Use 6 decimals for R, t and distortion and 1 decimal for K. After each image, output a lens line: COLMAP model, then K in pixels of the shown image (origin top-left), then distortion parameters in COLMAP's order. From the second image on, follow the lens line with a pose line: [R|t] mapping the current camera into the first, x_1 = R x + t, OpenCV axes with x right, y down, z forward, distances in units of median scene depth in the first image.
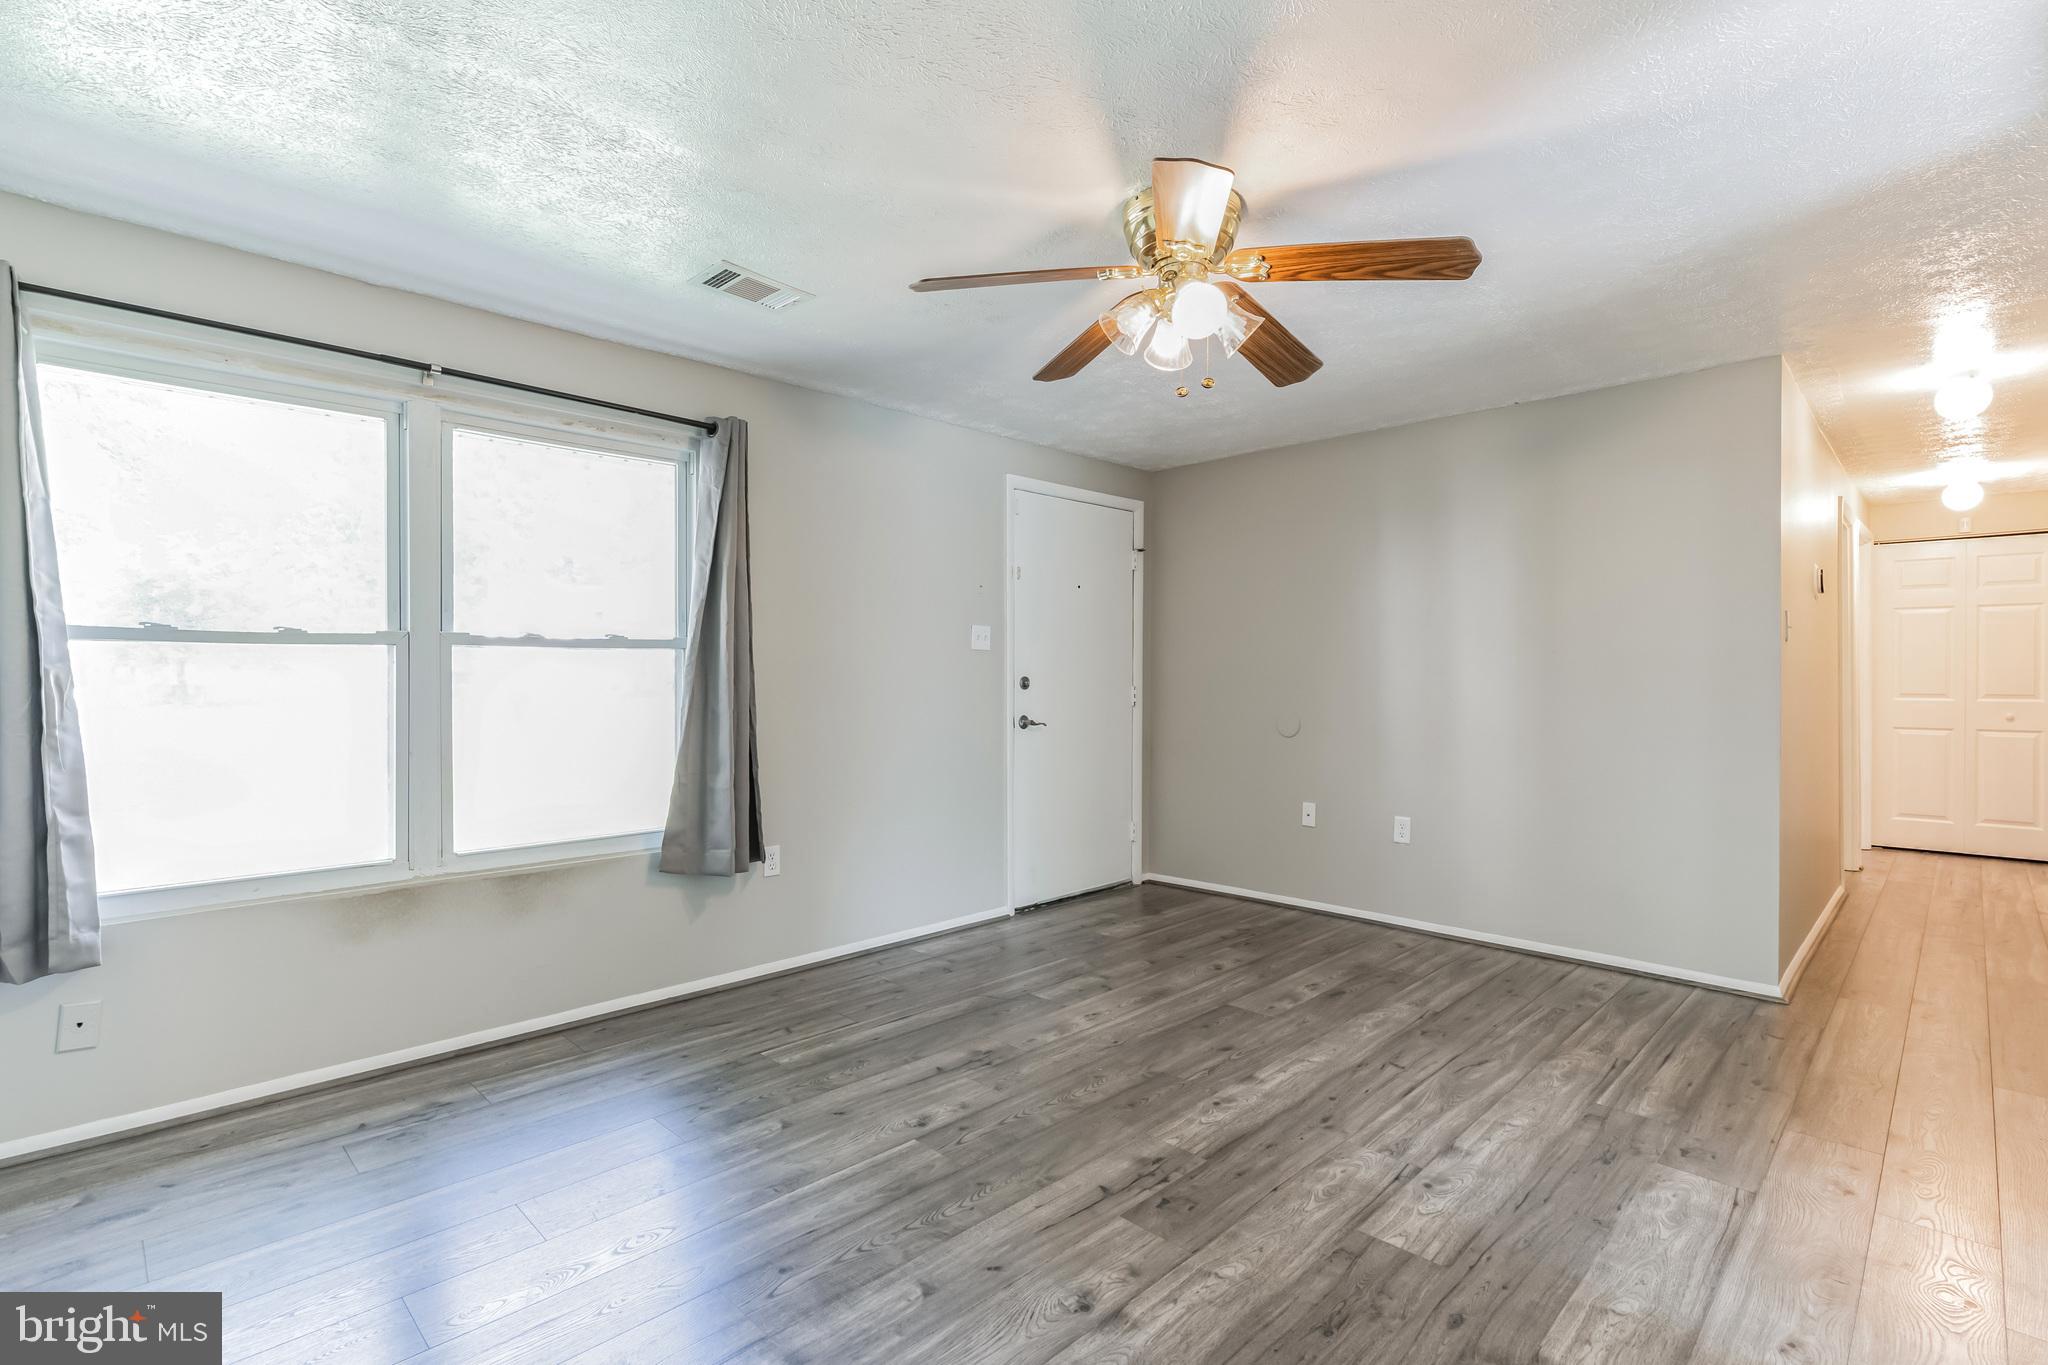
lens RADIAL K [[956.6, 0, 1025.0], [0, 956.6, 675.1], [0, 0, 1]] dist [-0.011283, 0.002613]
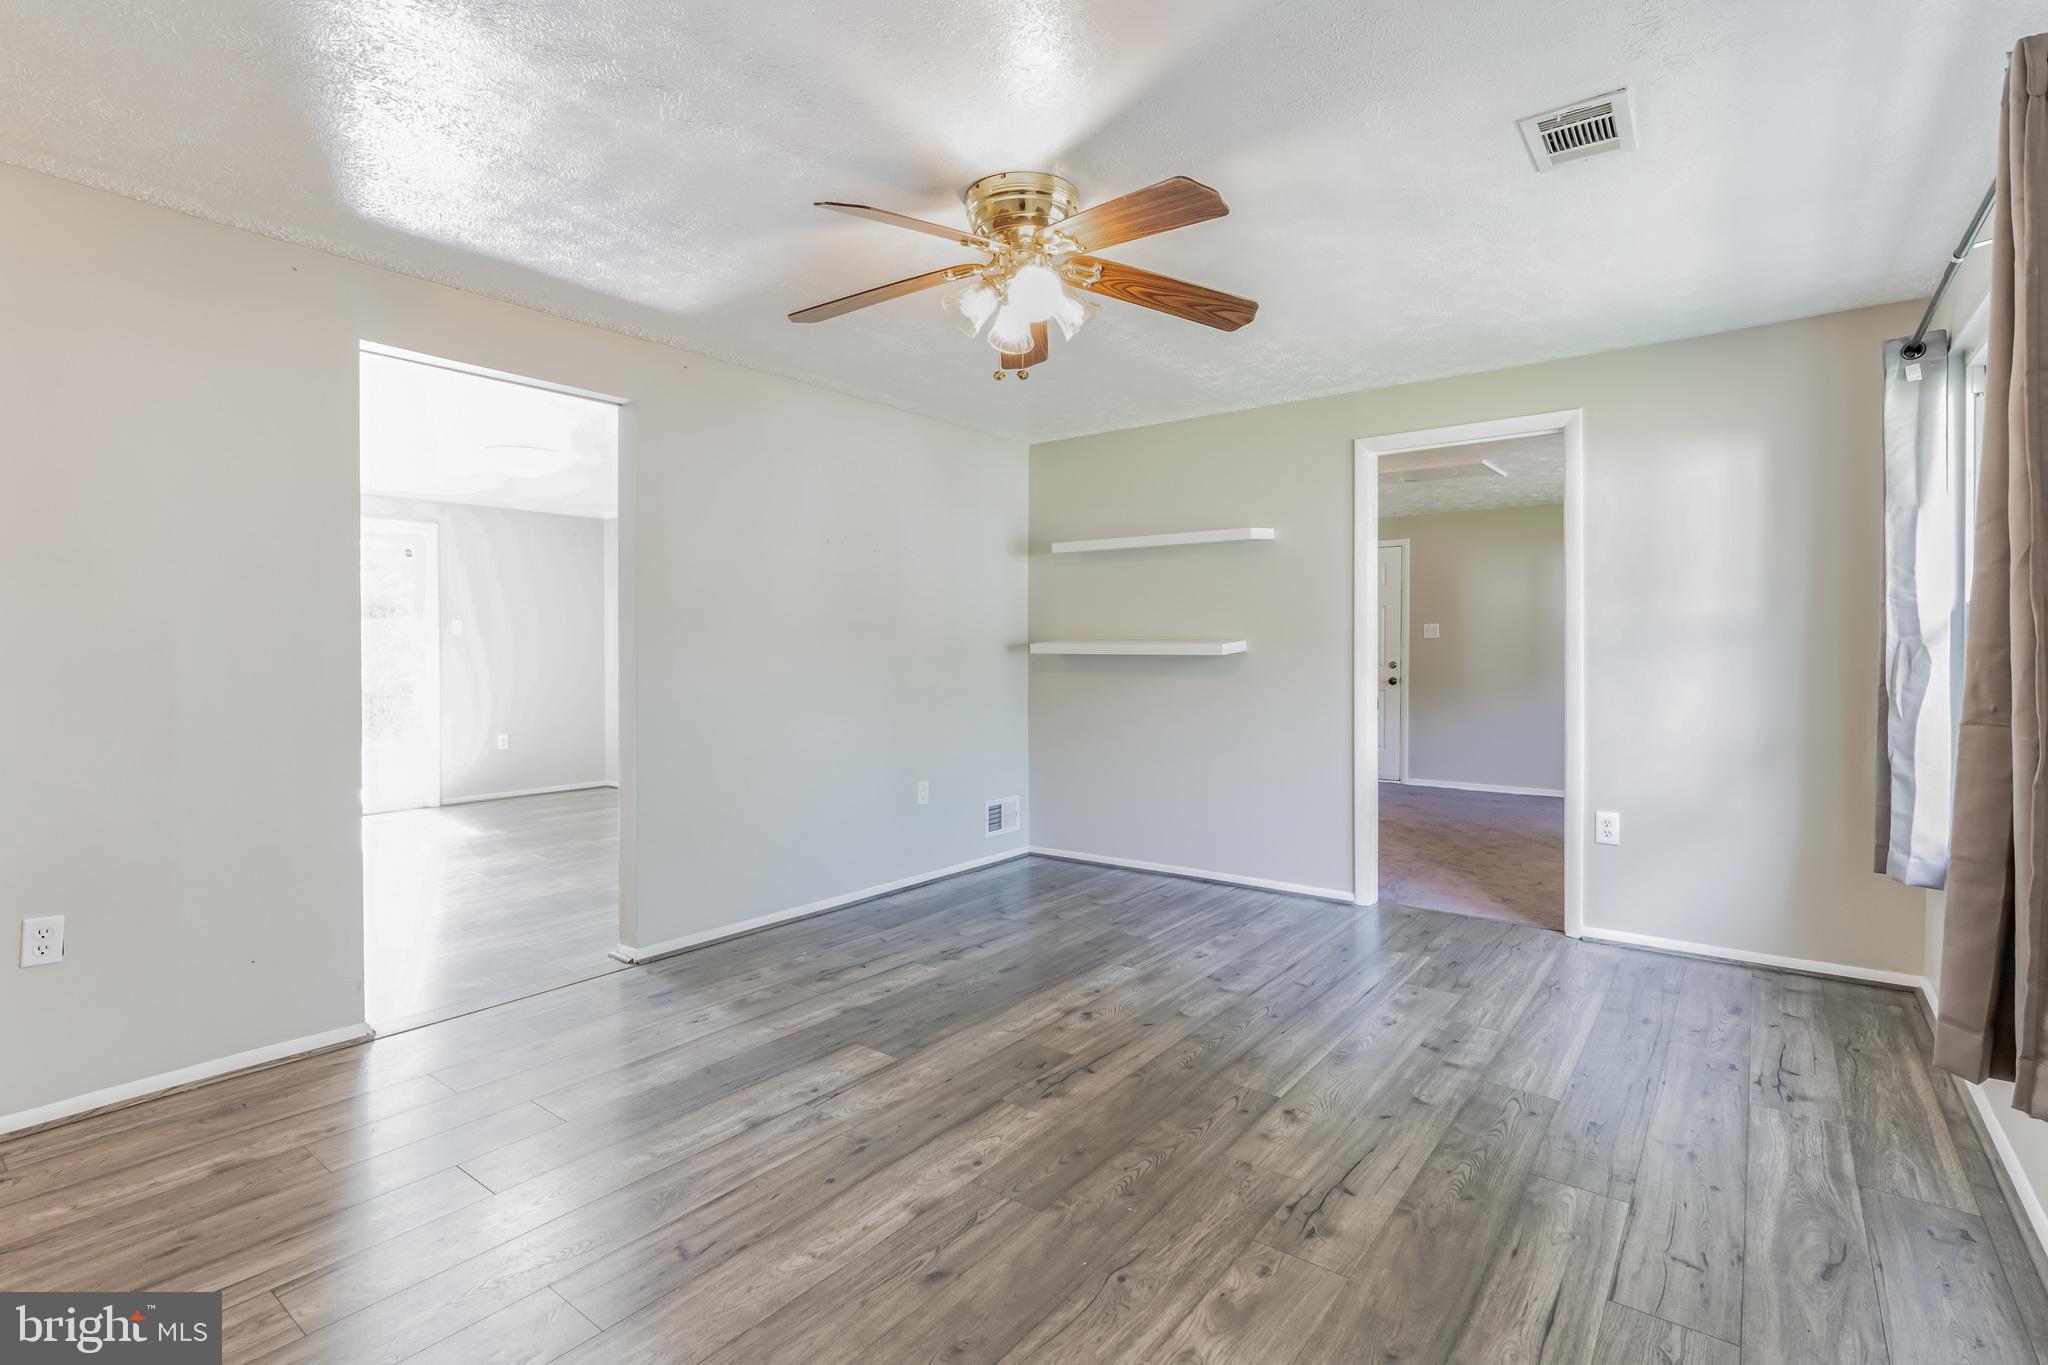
lens RADIAL K [[956.6, 0, 1026.9], [0, 956.6, 667.4], [0, 0, 1]] dist [-0.011283, 0.002613]
pose [[-0.992072, 0.004698, -0.125582, 0.284168], [0.002457, 0.999835, 0.017996, 0.002840], [0.125646, 0.017544, -0.991920, 1.986773]]
